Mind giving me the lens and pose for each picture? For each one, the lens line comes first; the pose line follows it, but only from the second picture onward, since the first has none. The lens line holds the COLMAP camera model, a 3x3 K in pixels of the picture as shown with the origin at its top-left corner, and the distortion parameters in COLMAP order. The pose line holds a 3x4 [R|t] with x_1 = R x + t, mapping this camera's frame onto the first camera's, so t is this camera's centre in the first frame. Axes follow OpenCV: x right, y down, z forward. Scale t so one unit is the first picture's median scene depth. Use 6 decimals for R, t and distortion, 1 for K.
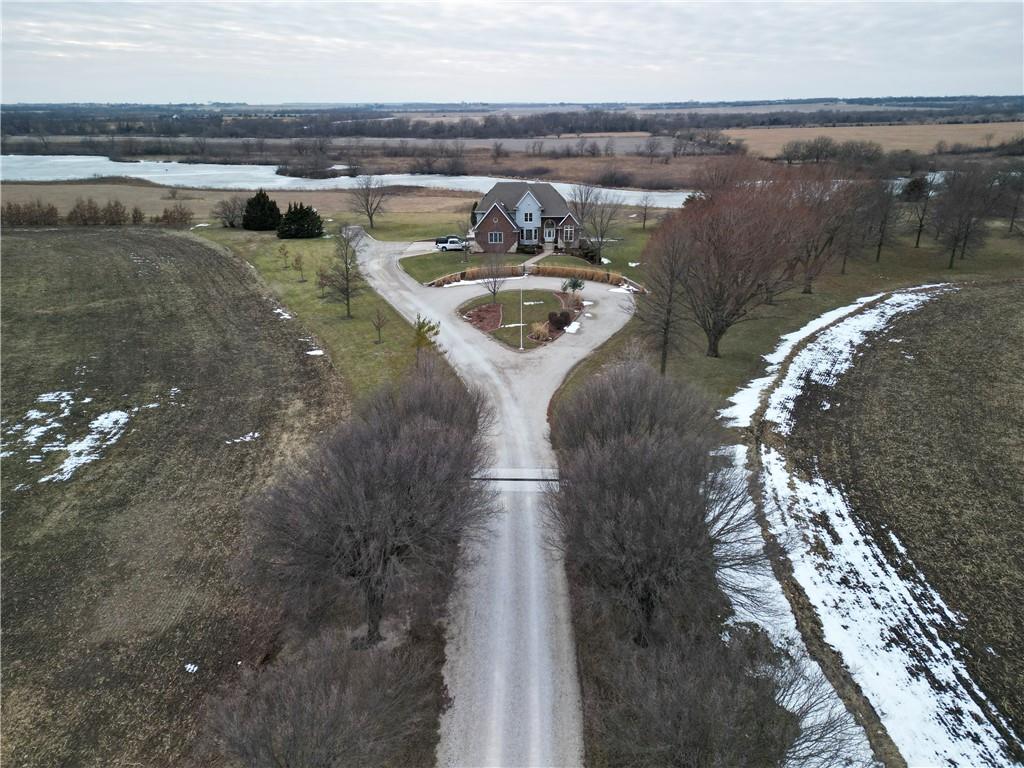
lens RADIAL K [[704.1, 0, 508.3], [0, 704.1, 388.5], [0, 0, 1]] dist [0.091904, -0.088773]
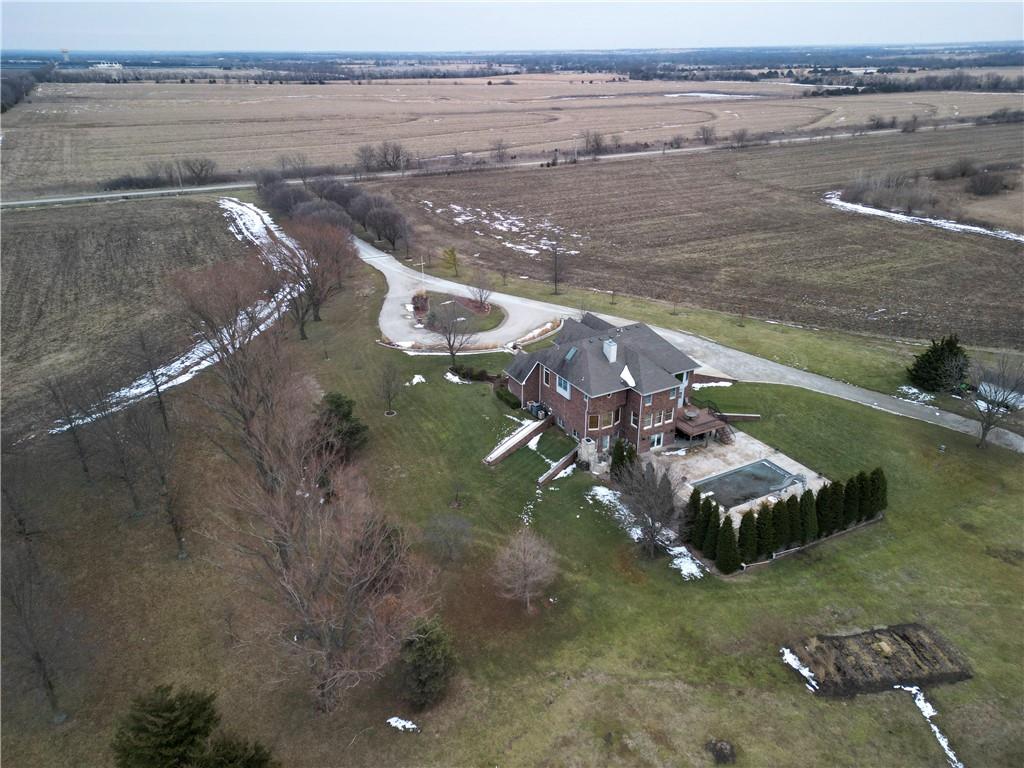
lens RADIAL K [[704.1, 0, 508.3], [0, 704.1, 388.5], [0, 0, 1]] dist [0.091904, -0.088773]
pose [[-0.862042, 0.228265, -0.452525, 0.243608], [-0.176488, 0.701771, 0.690195, -0.402033], [0.475116, 0.674842, -0.564670, 0.792347]]
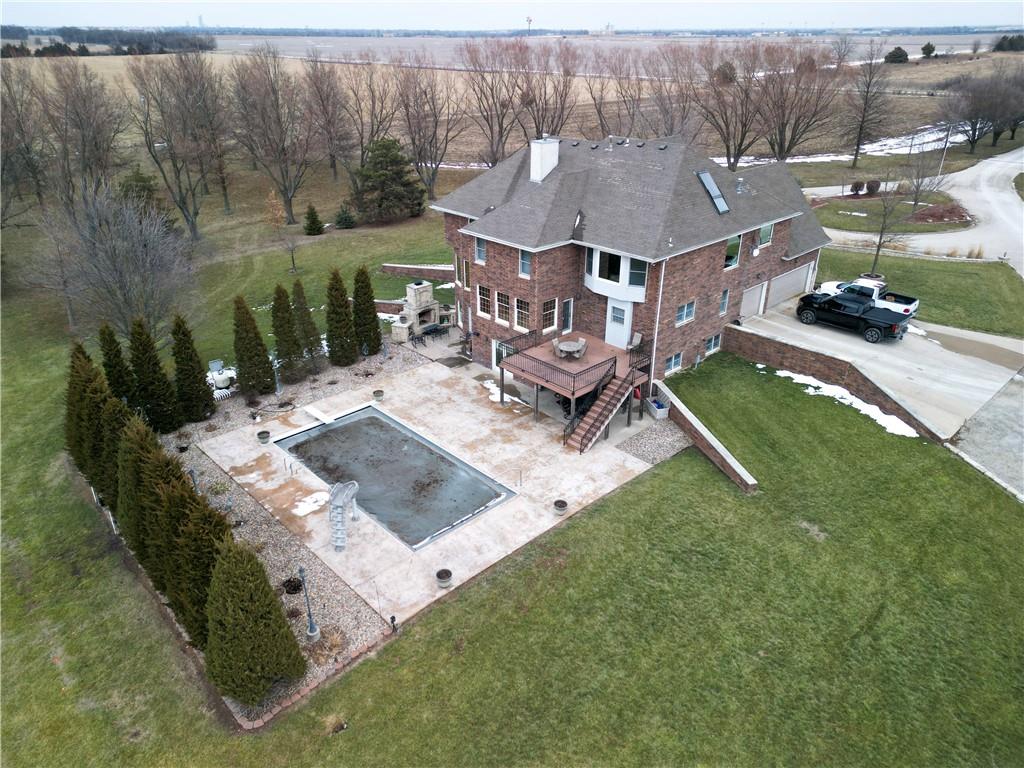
lens RADIAL K [[704.1, 0, 508.3], [0, 704.1, 388.5], [0, 0, 1]] dist [0.091904, -0.088773]
pose [[-0.710940, -0.305522, 0.633420, -0.106586], [0.264701, 0.718209, 0.643514, -0.248049], [-0.651535, 0.625166, -0.429731, 0.718747]]
